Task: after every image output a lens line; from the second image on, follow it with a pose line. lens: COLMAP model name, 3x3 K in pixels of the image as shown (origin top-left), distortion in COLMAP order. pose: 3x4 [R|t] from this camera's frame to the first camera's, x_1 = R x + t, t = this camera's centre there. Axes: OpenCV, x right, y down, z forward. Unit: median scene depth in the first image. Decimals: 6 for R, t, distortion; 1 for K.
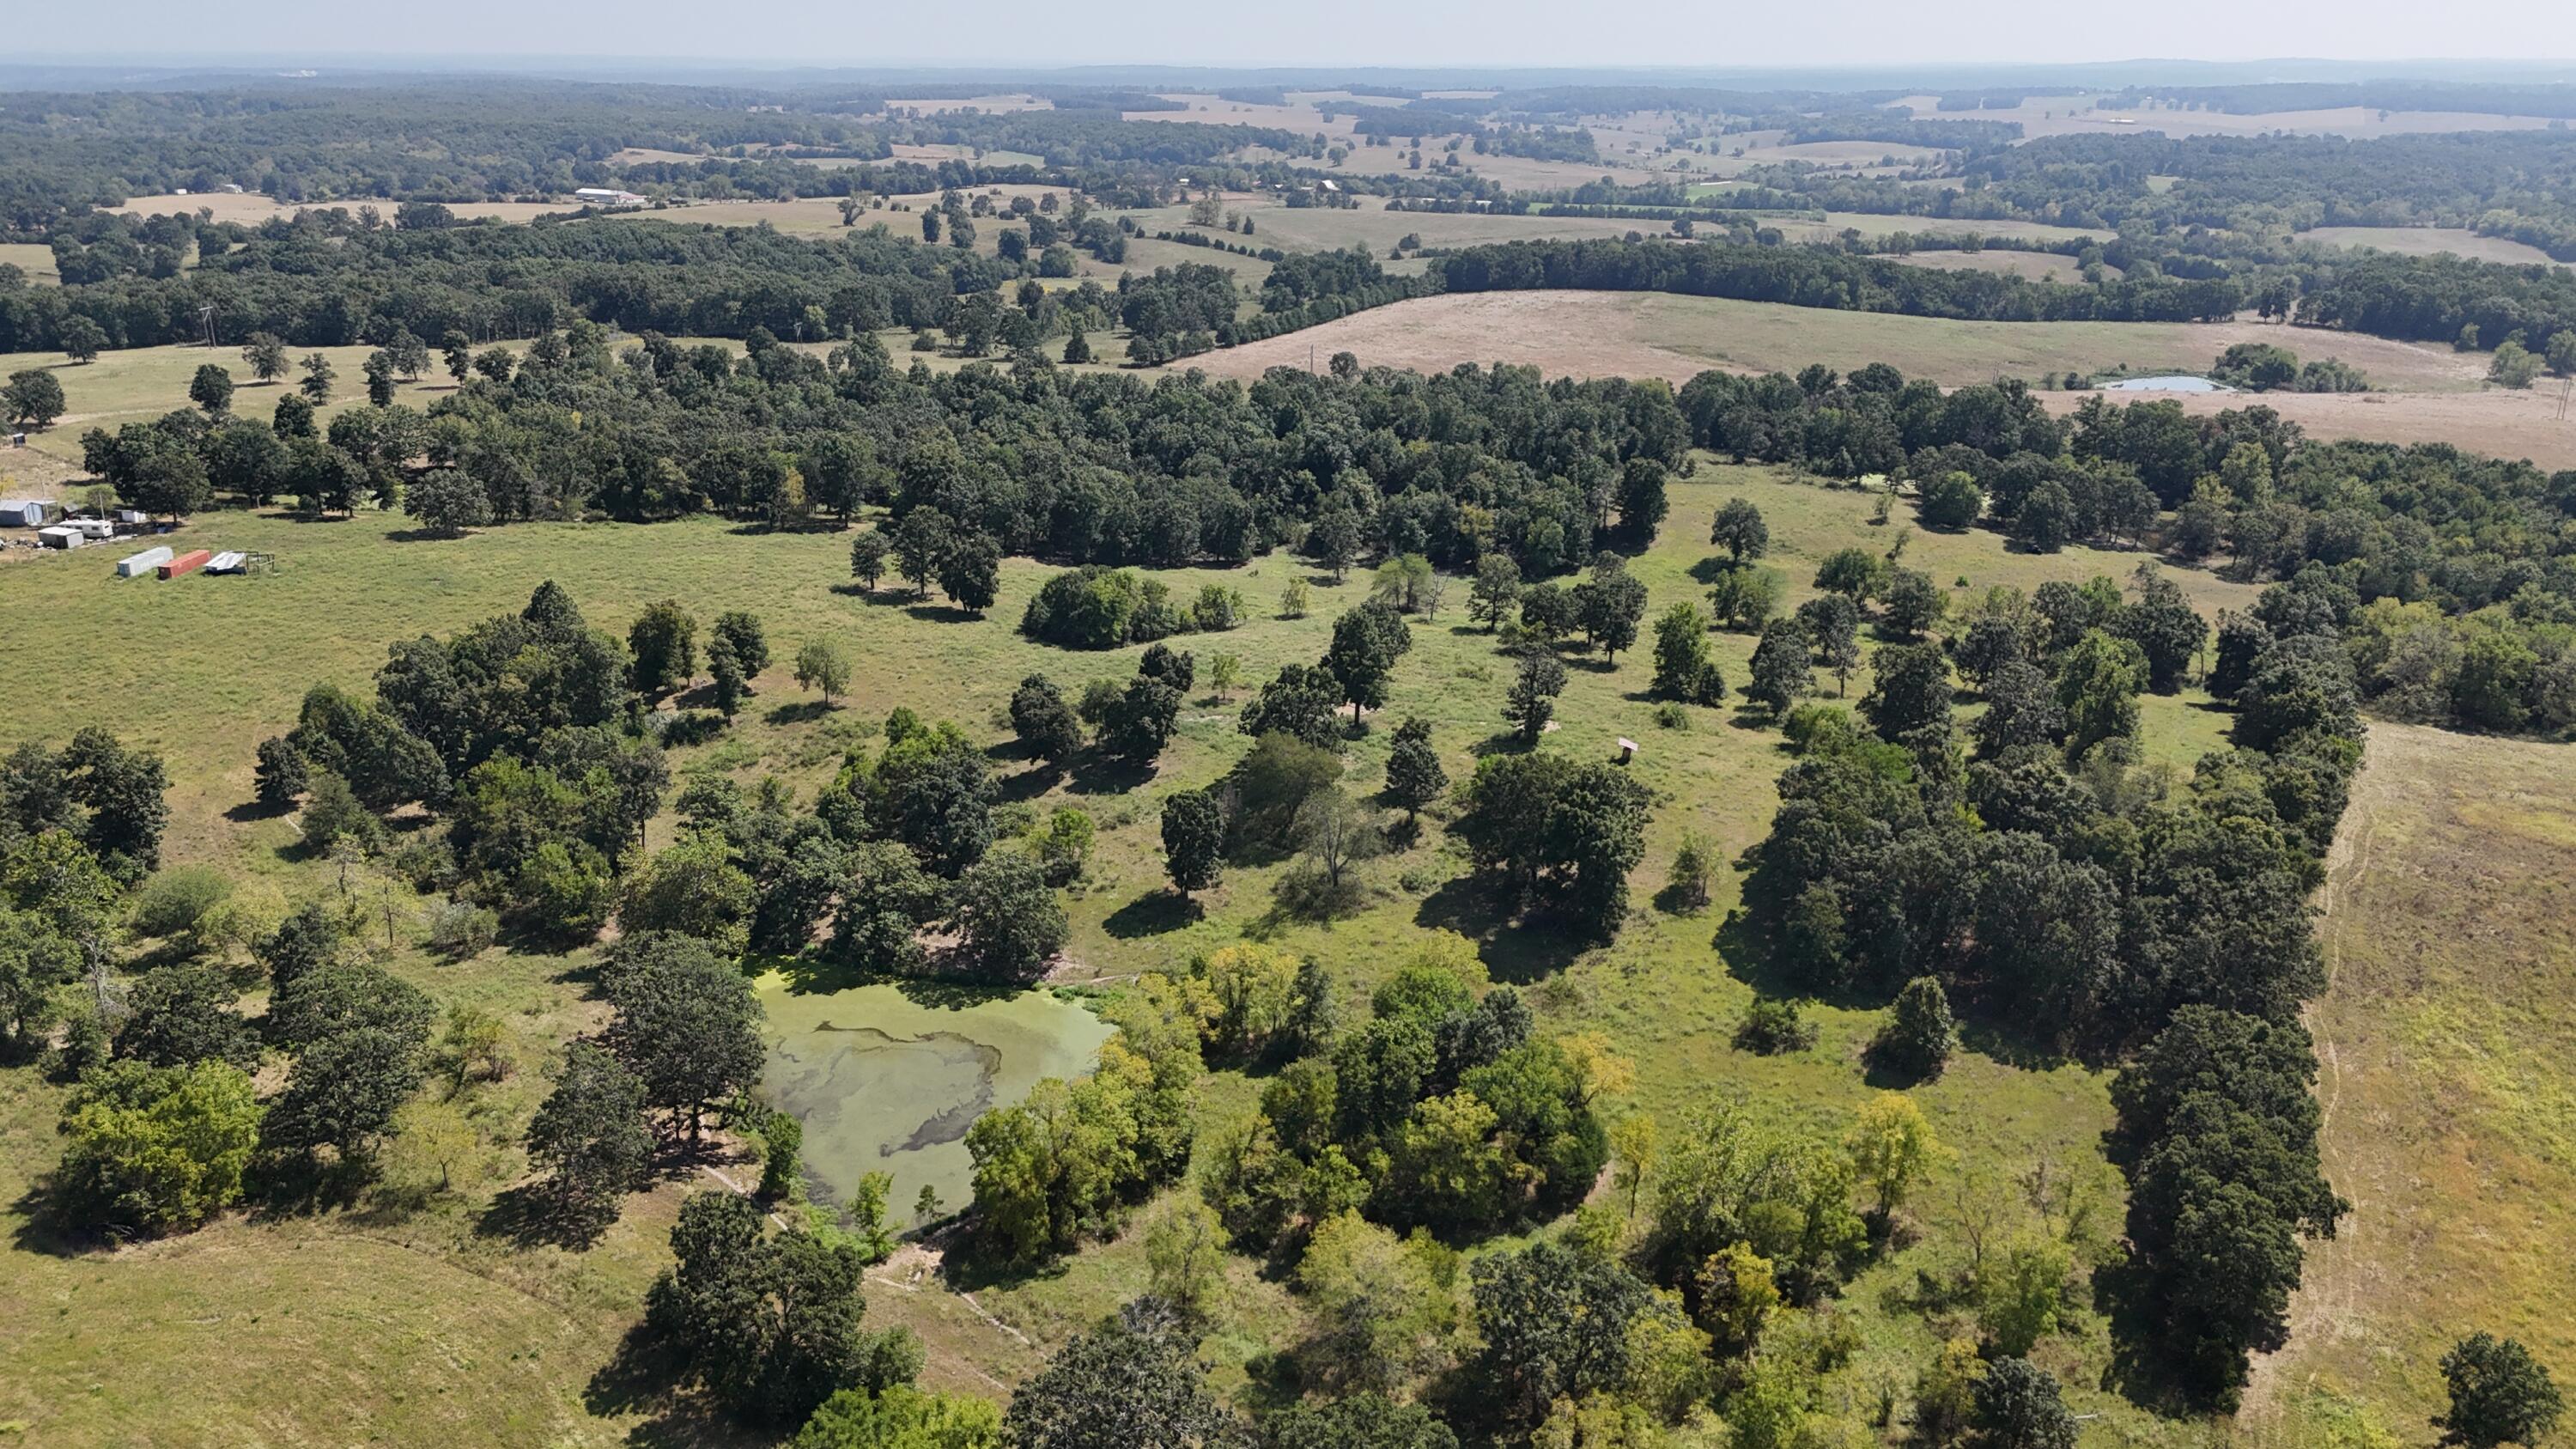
lens RADIAL K [[1907.3, 0, 1303.3], [0, 1907.3, 702.5], [0, 0, 1]] dist [0.088202, -0.092147]
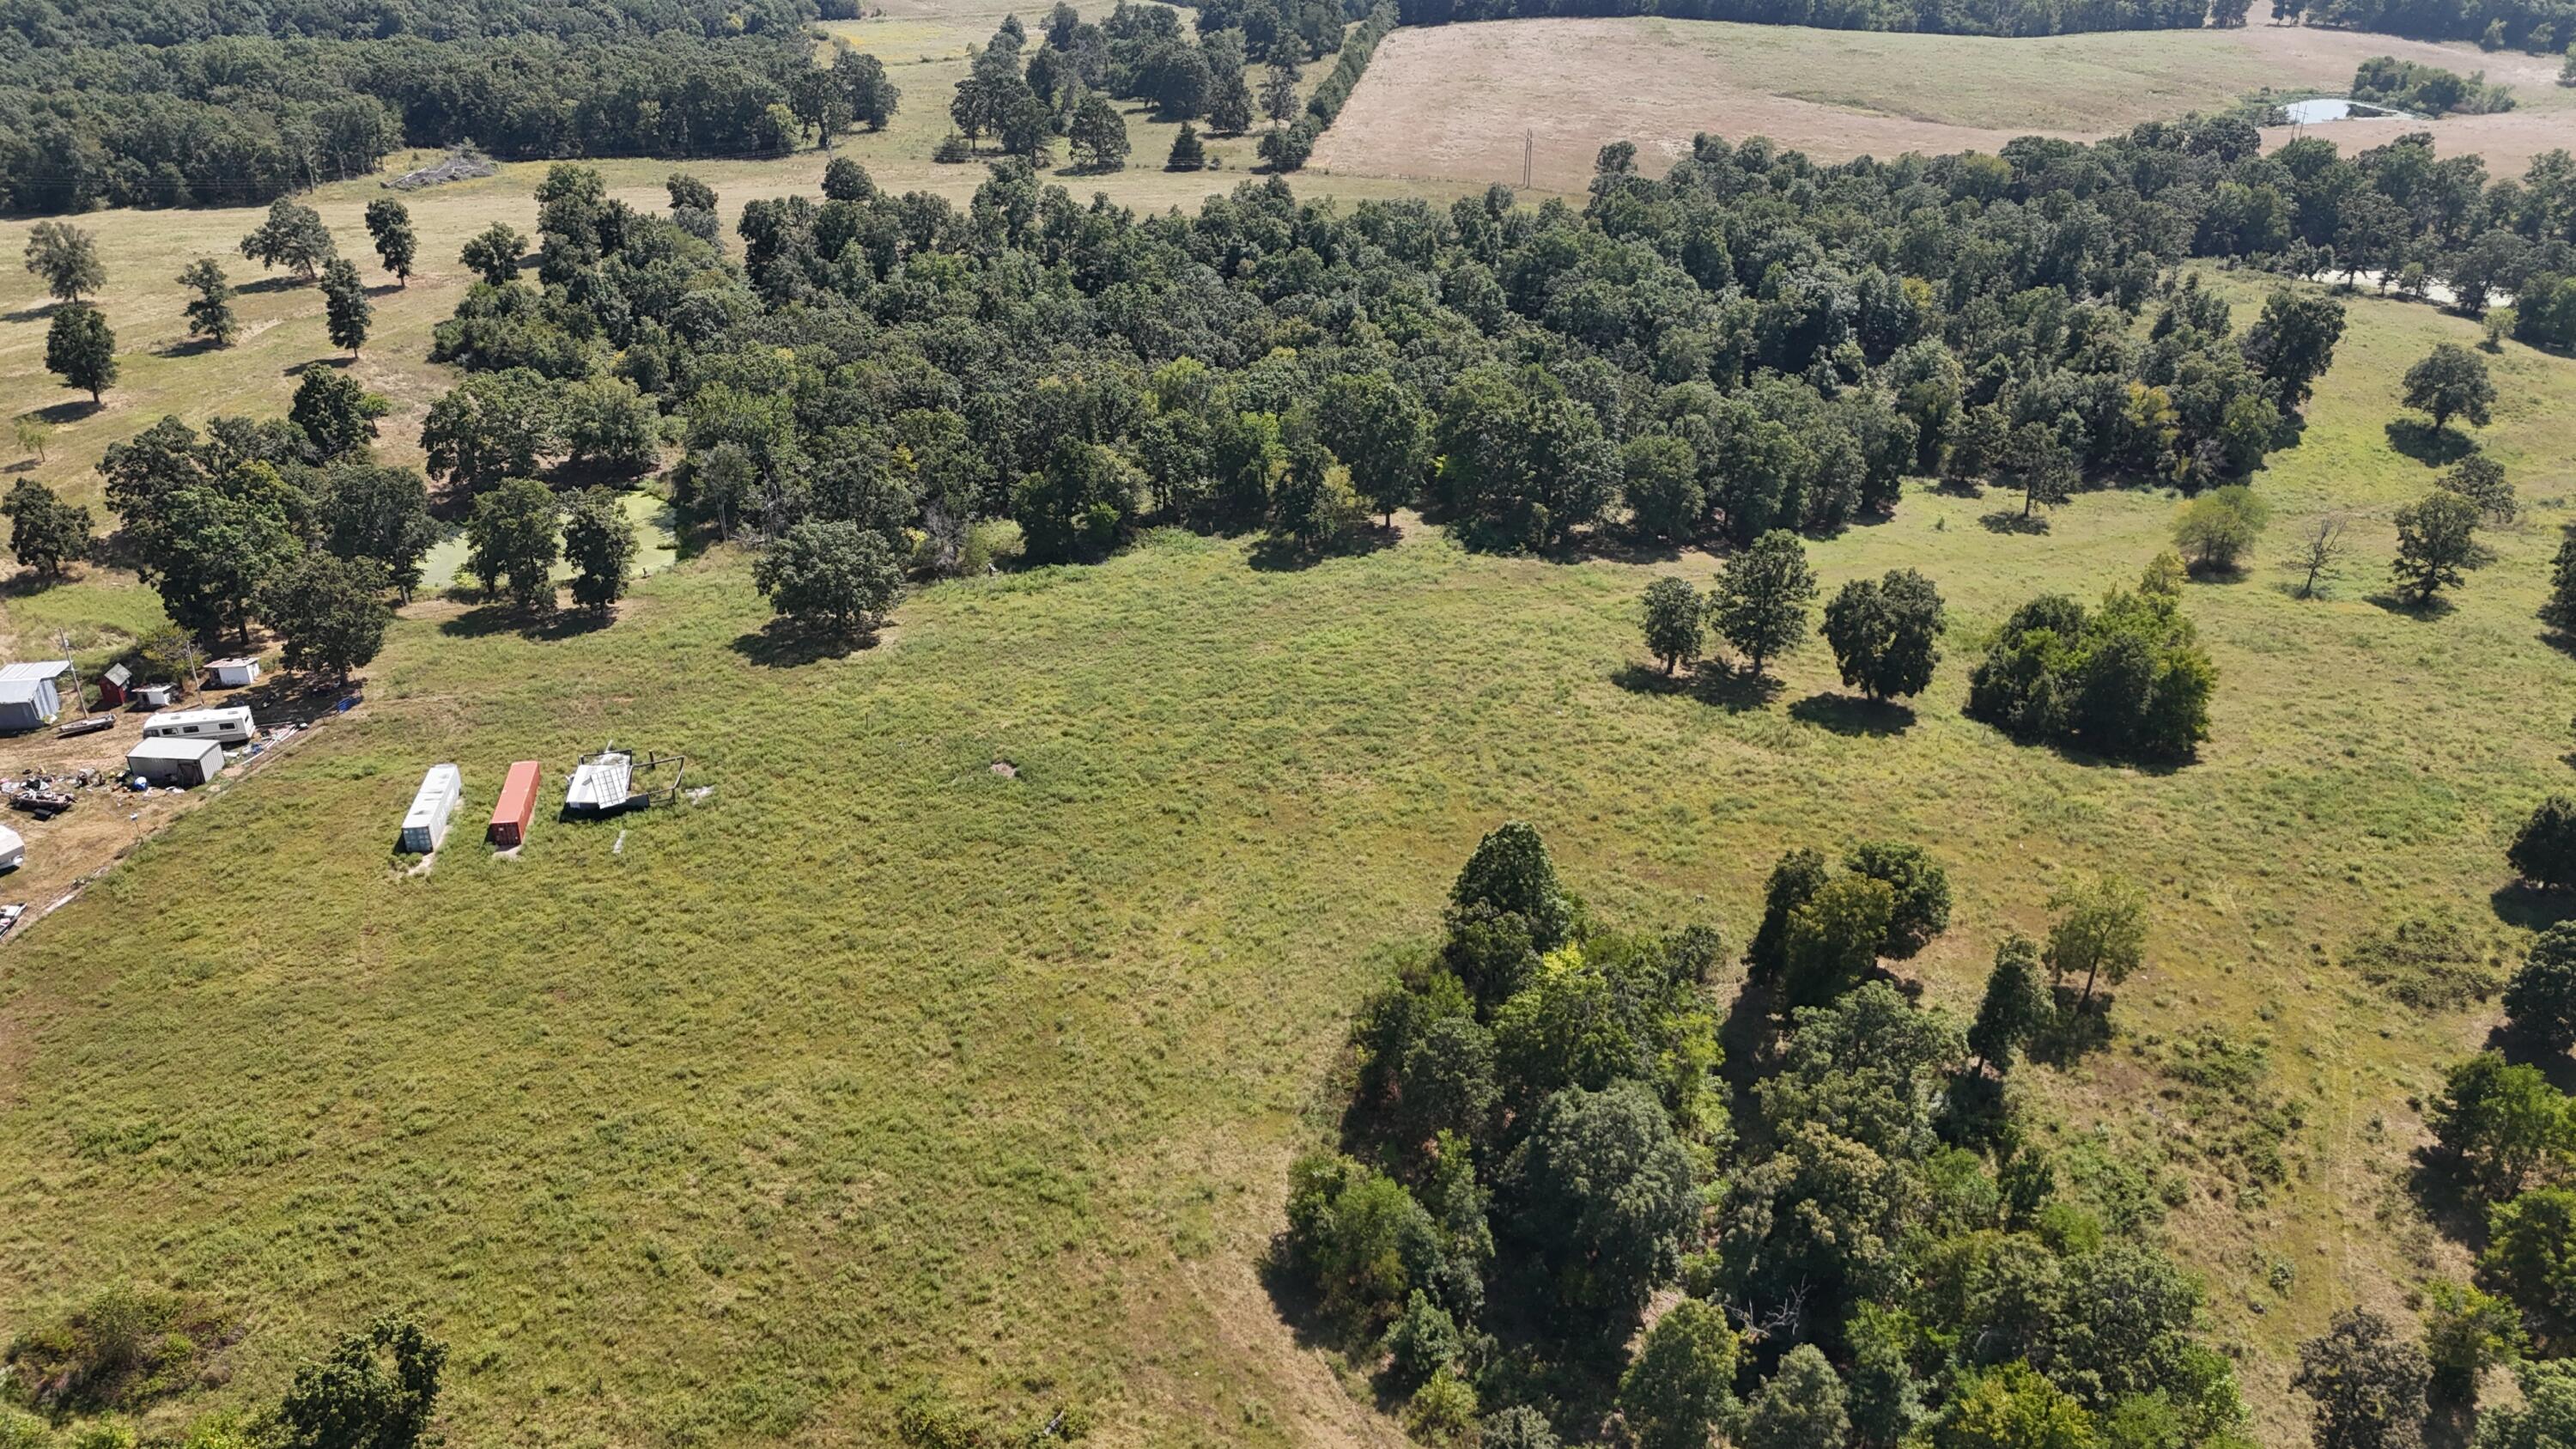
lens RADIAL K [[1907.3, 0, 1295.8], [0, 1907.3, 726.3], [0, 0, 1]] dist [0.088202, -0.092147]
pose [[0.963532, -0.126382, 0.235867, -0.684261], [0.087900, 0.982013, 0.167105, -0.217321], [-0.252744, -0.140278, 0.957310, 0.643151]]
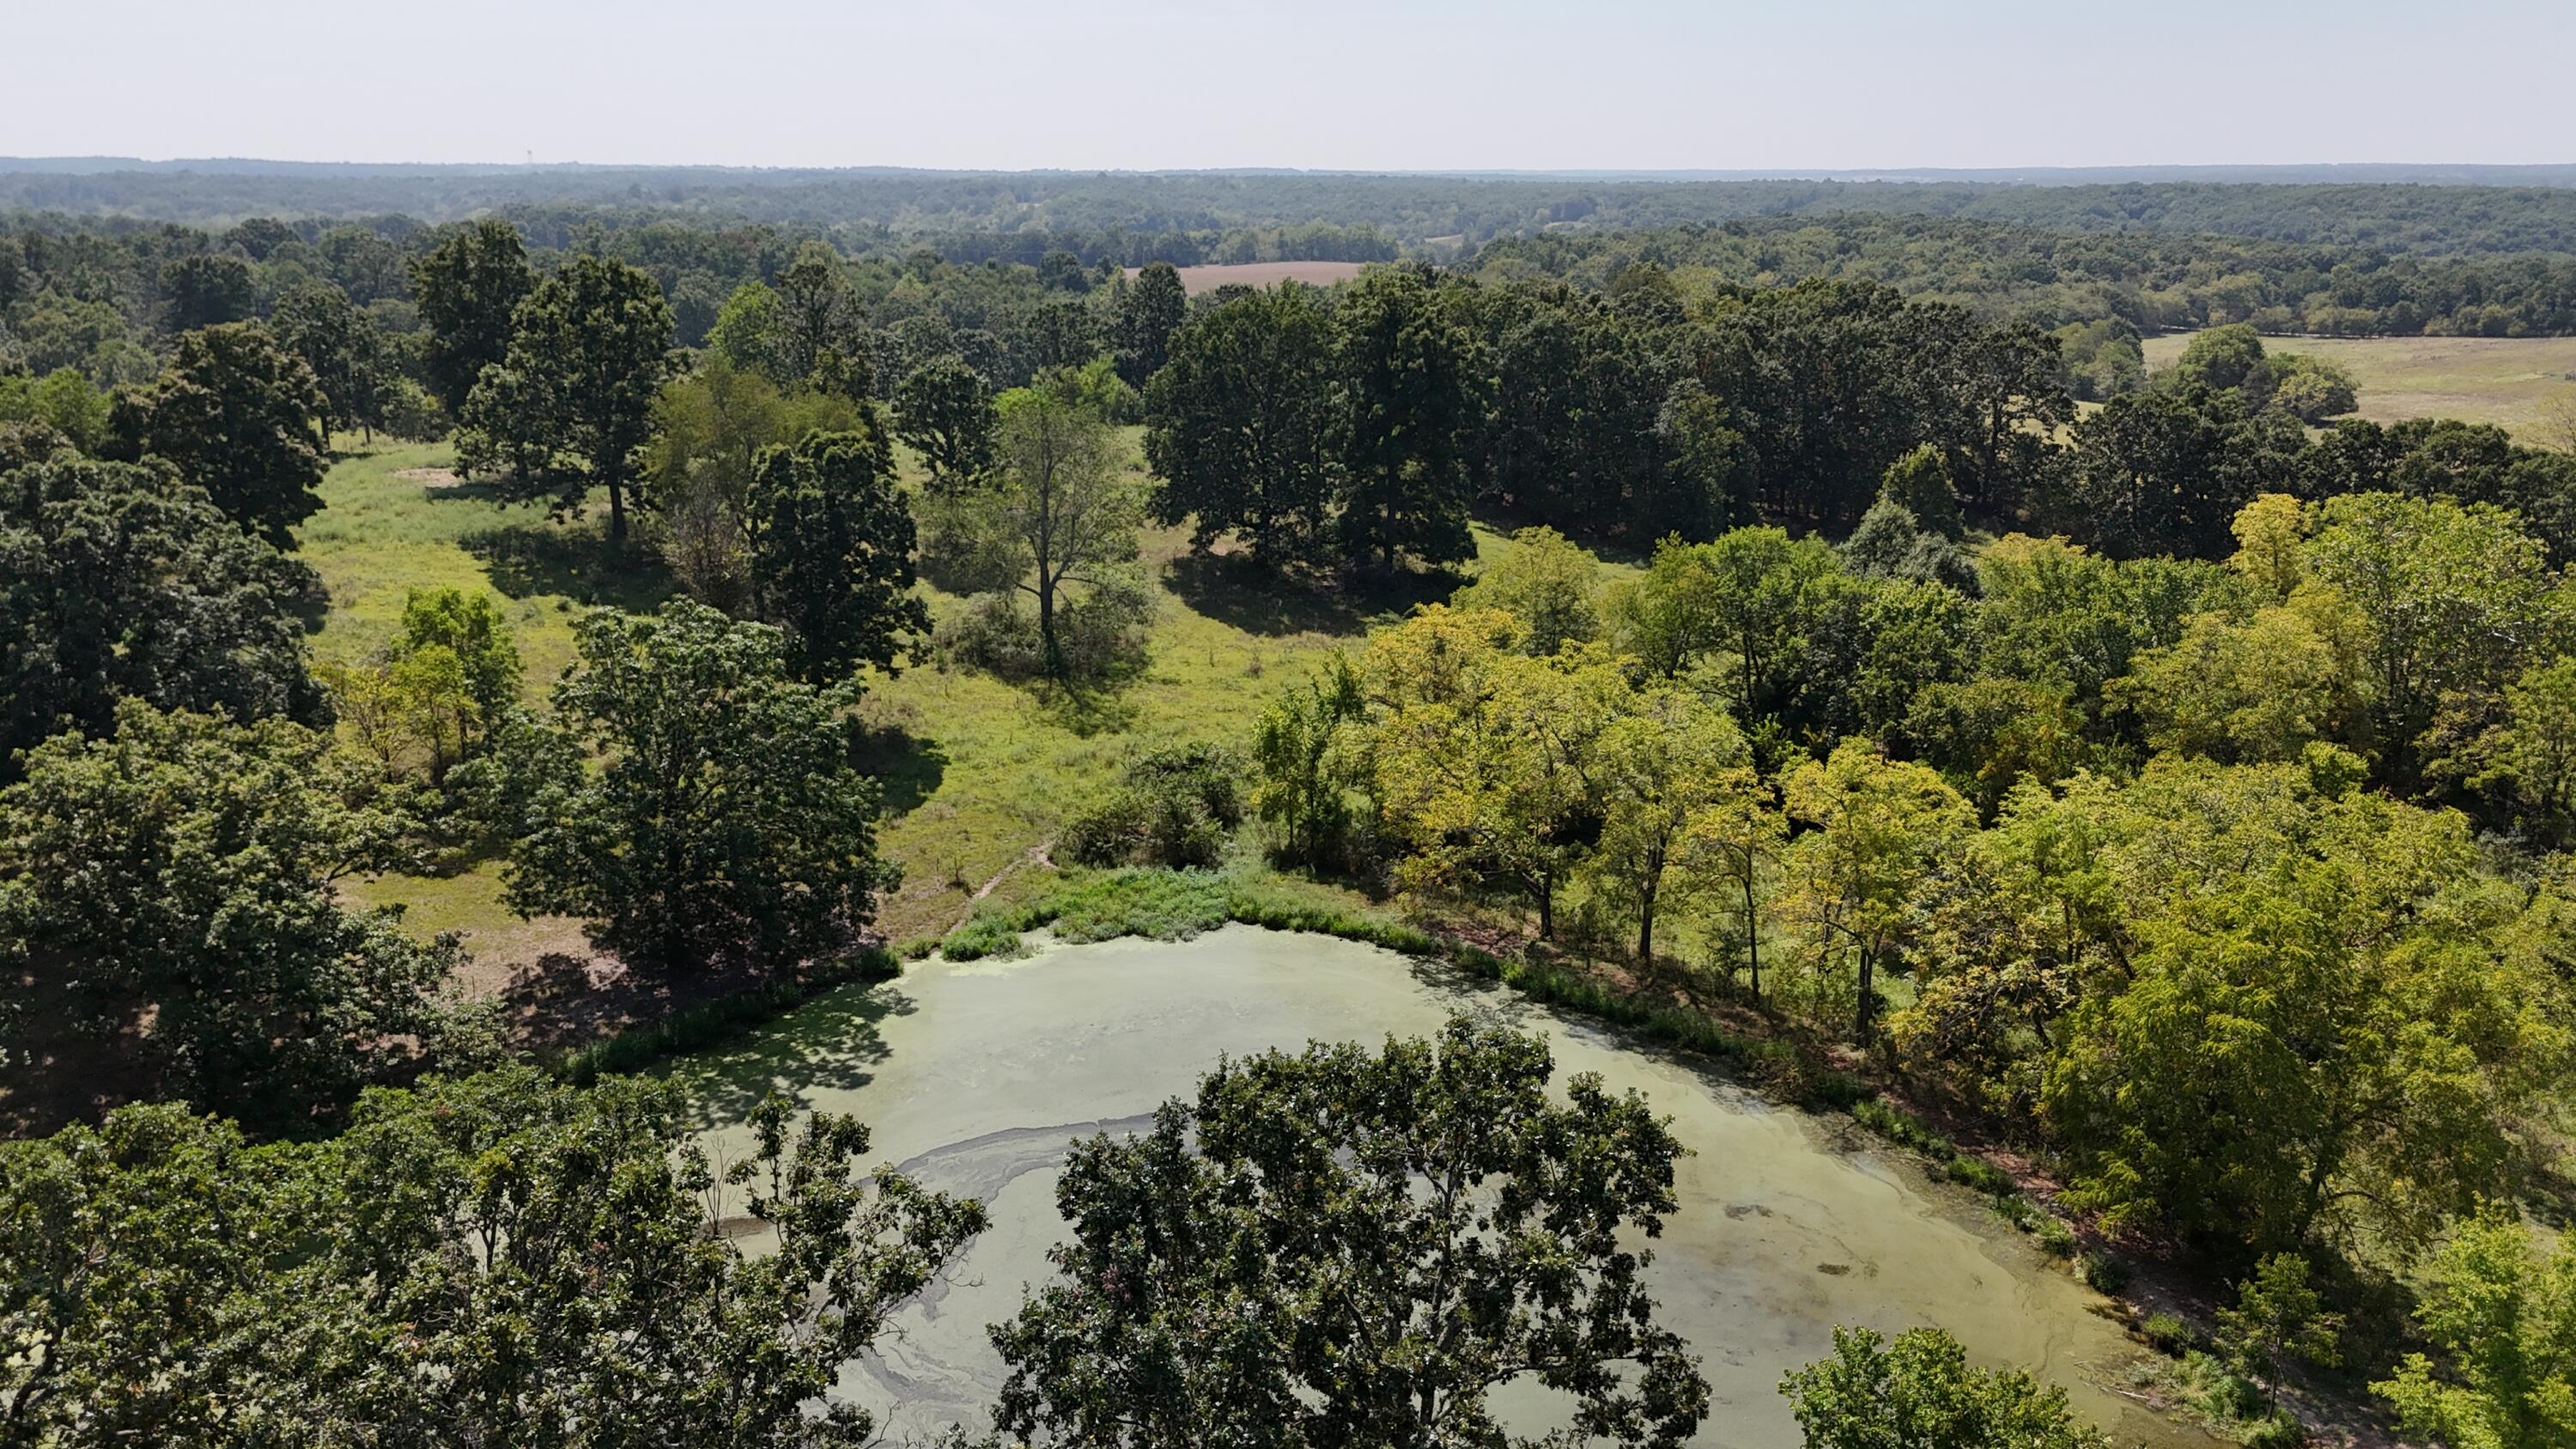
lens RADIAL K [[1907.3, 0, 1299.5], [0, 1907.3, 742.6], [0, 0, 1]] dist [0.088202, -0.092147]
pose [[0.506091, -0.250650, 0.825255, -0.336720], [0.271011, 0.954591, 0.123734, 0.080686], [-0.818795, 0.161032, 0.551039, 0.676872]]
